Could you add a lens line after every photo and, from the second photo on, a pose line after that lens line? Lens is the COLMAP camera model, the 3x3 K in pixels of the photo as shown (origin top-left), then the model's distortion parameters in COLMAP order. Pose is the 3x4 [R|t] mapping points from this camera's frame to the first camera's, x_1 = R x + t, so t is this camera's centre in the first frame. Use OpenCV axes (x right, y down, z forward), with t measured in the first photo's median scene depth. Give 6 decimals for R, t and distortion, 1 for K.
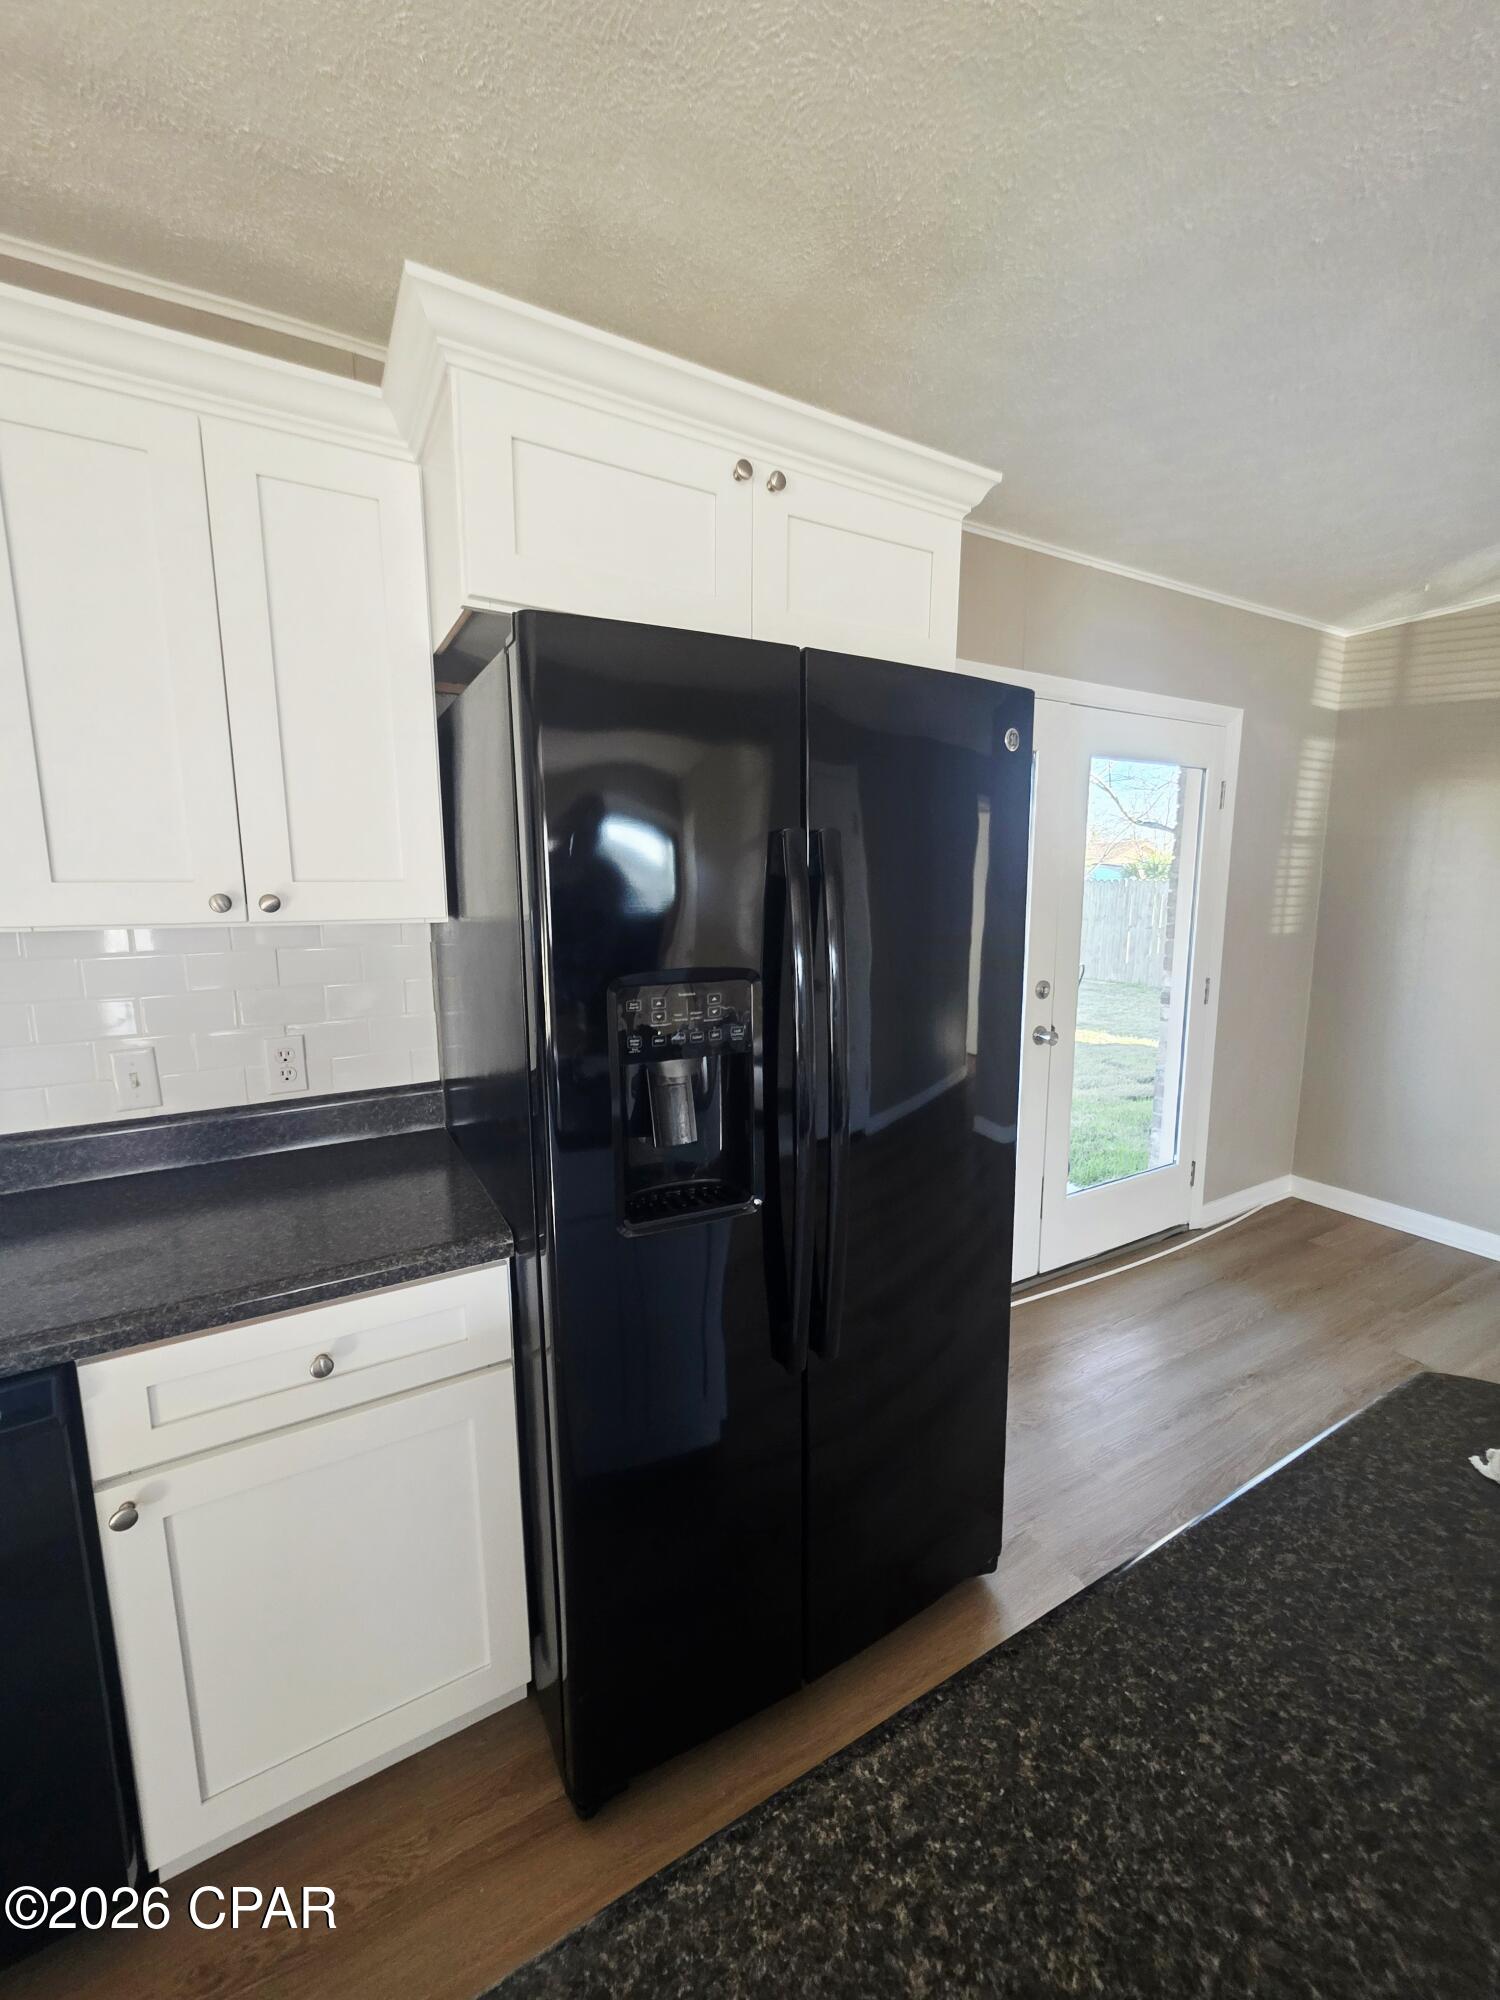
lens RADIAL K [[804.3, 0, 757.9], [0, 804.3, 991.7], [0, 0, 1]] dist [-0.003500, -0.000092]
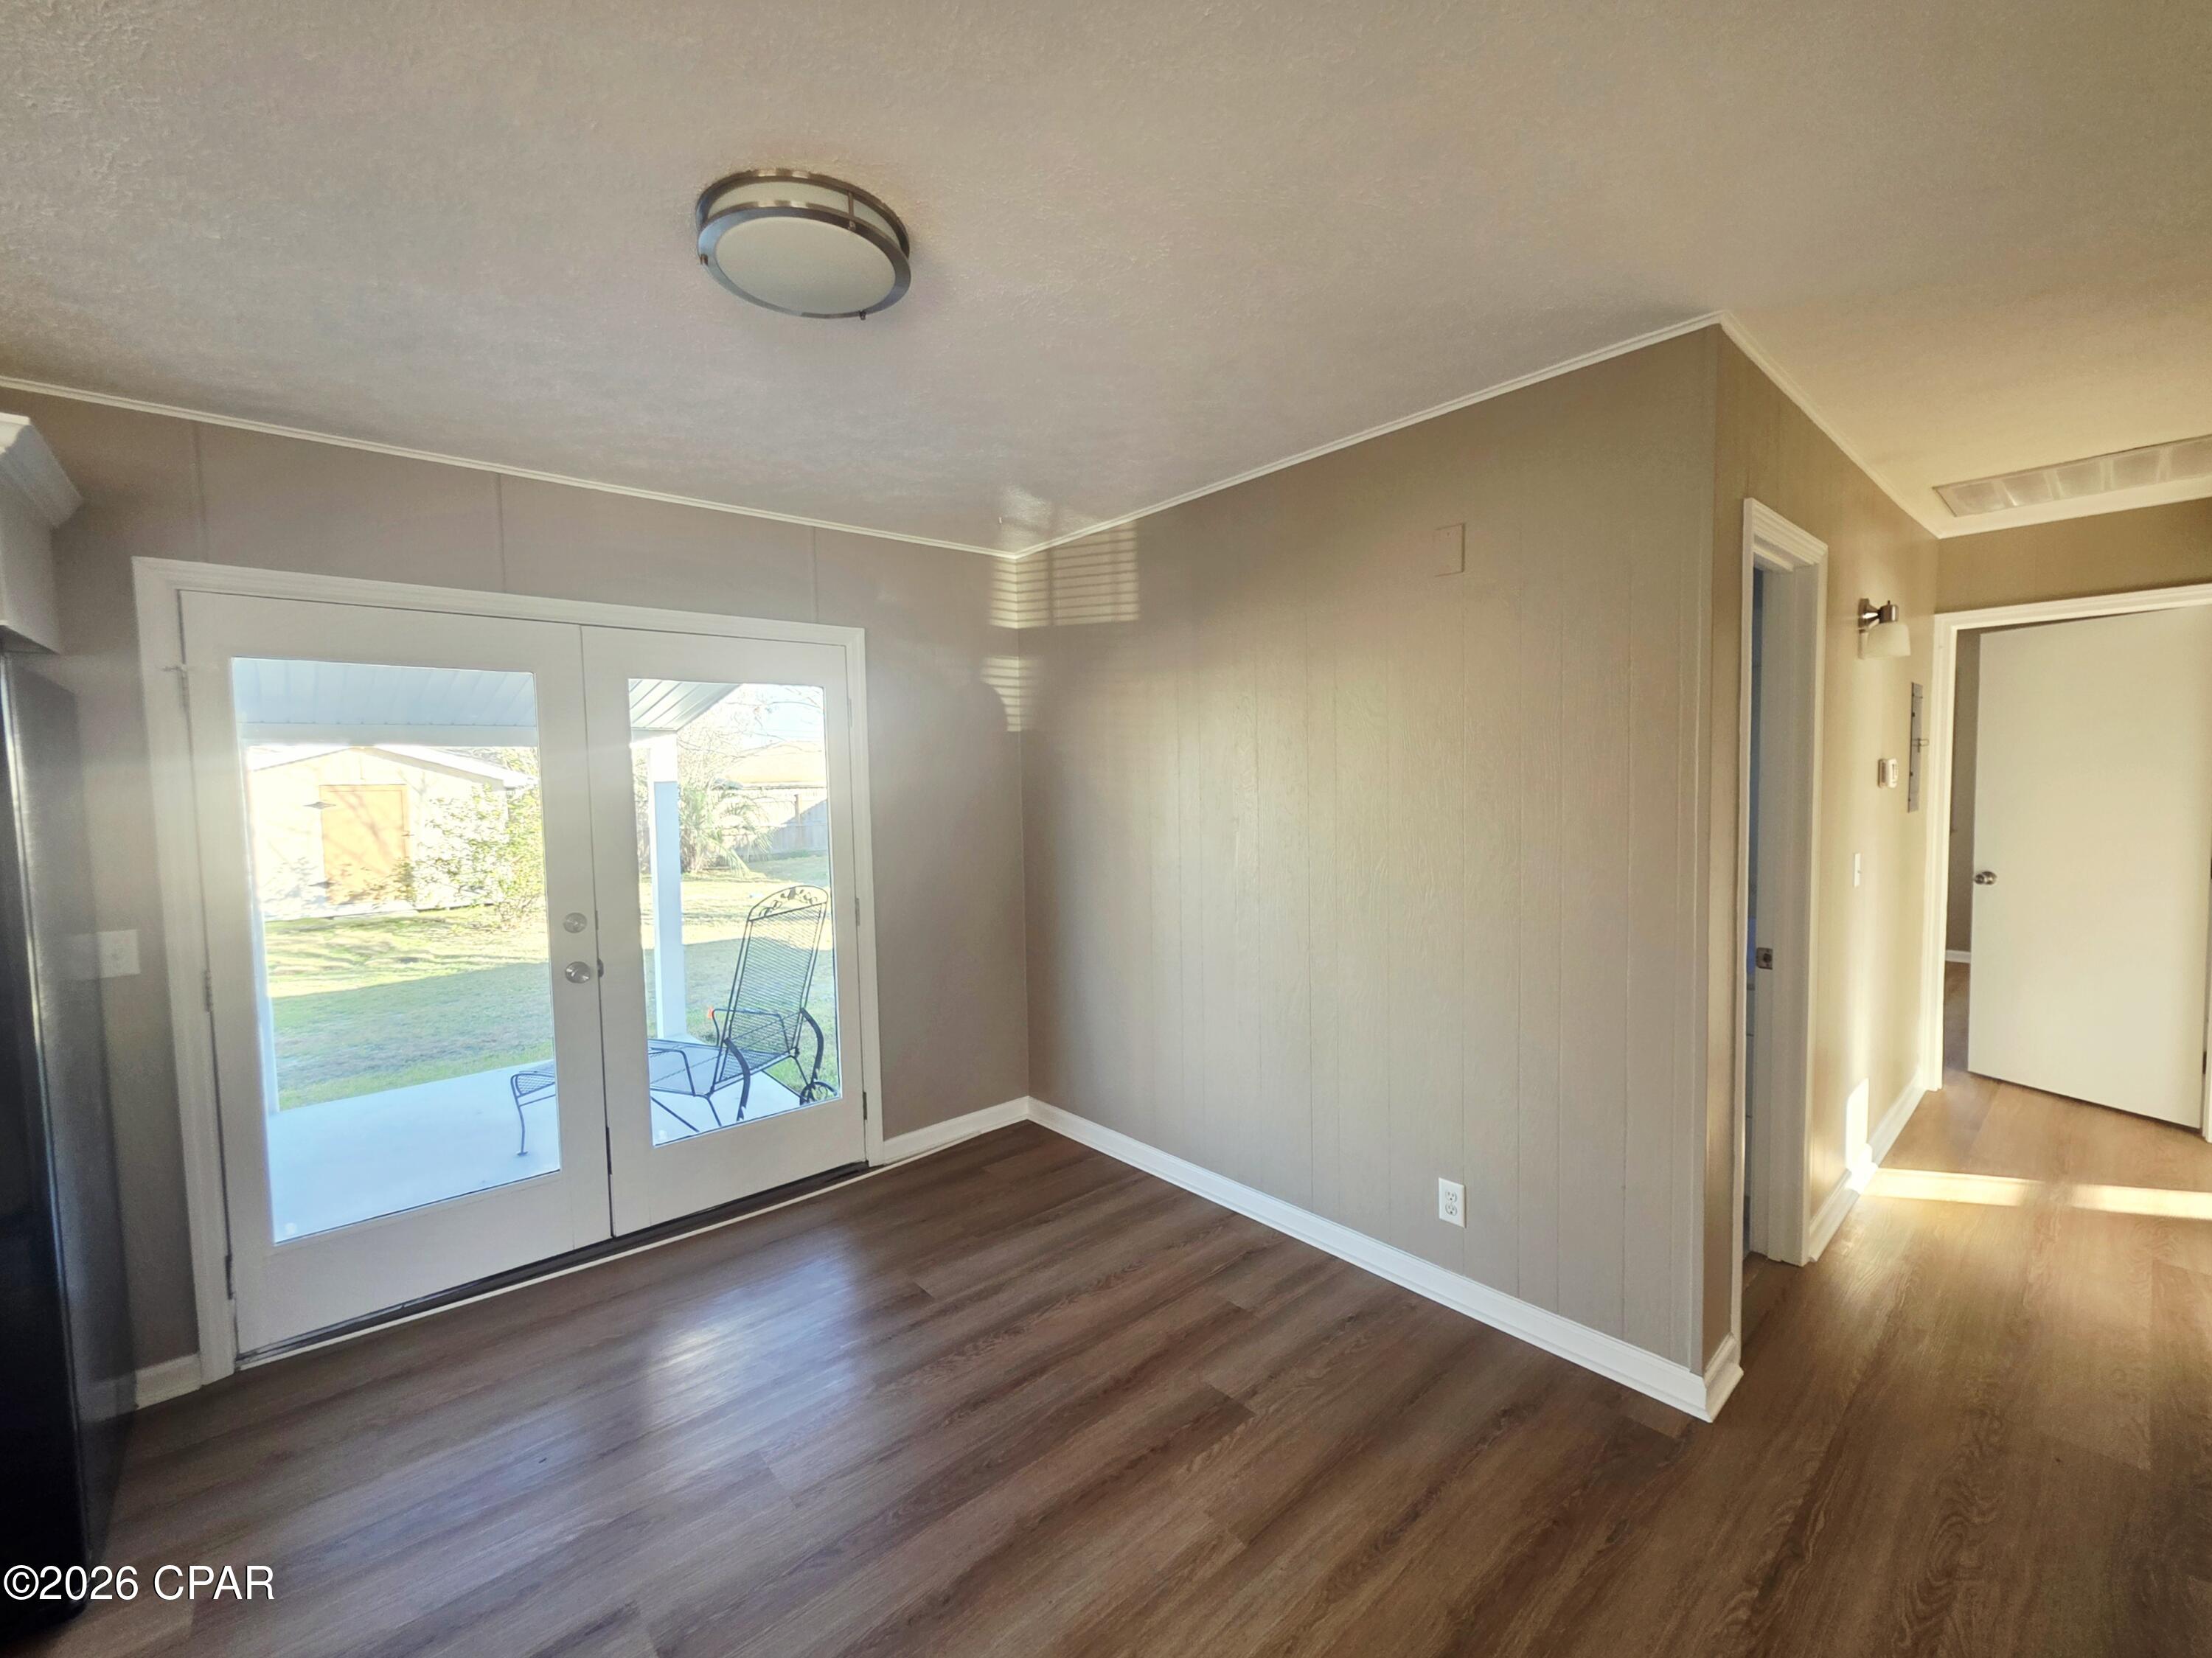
lens RADIAL K [[889.4, 0, 1101.1], [0, 889.4, 830.6], [0, 0, 1]] dist [-0.003500, -0.000092]
pose [[0.982712, -0.031393, 0.182460, 0.630197], [0.047289, 0.995391, -0.083434, 0.003335], [-0.179000, 0.090620, 0.979667, -0.104559]]
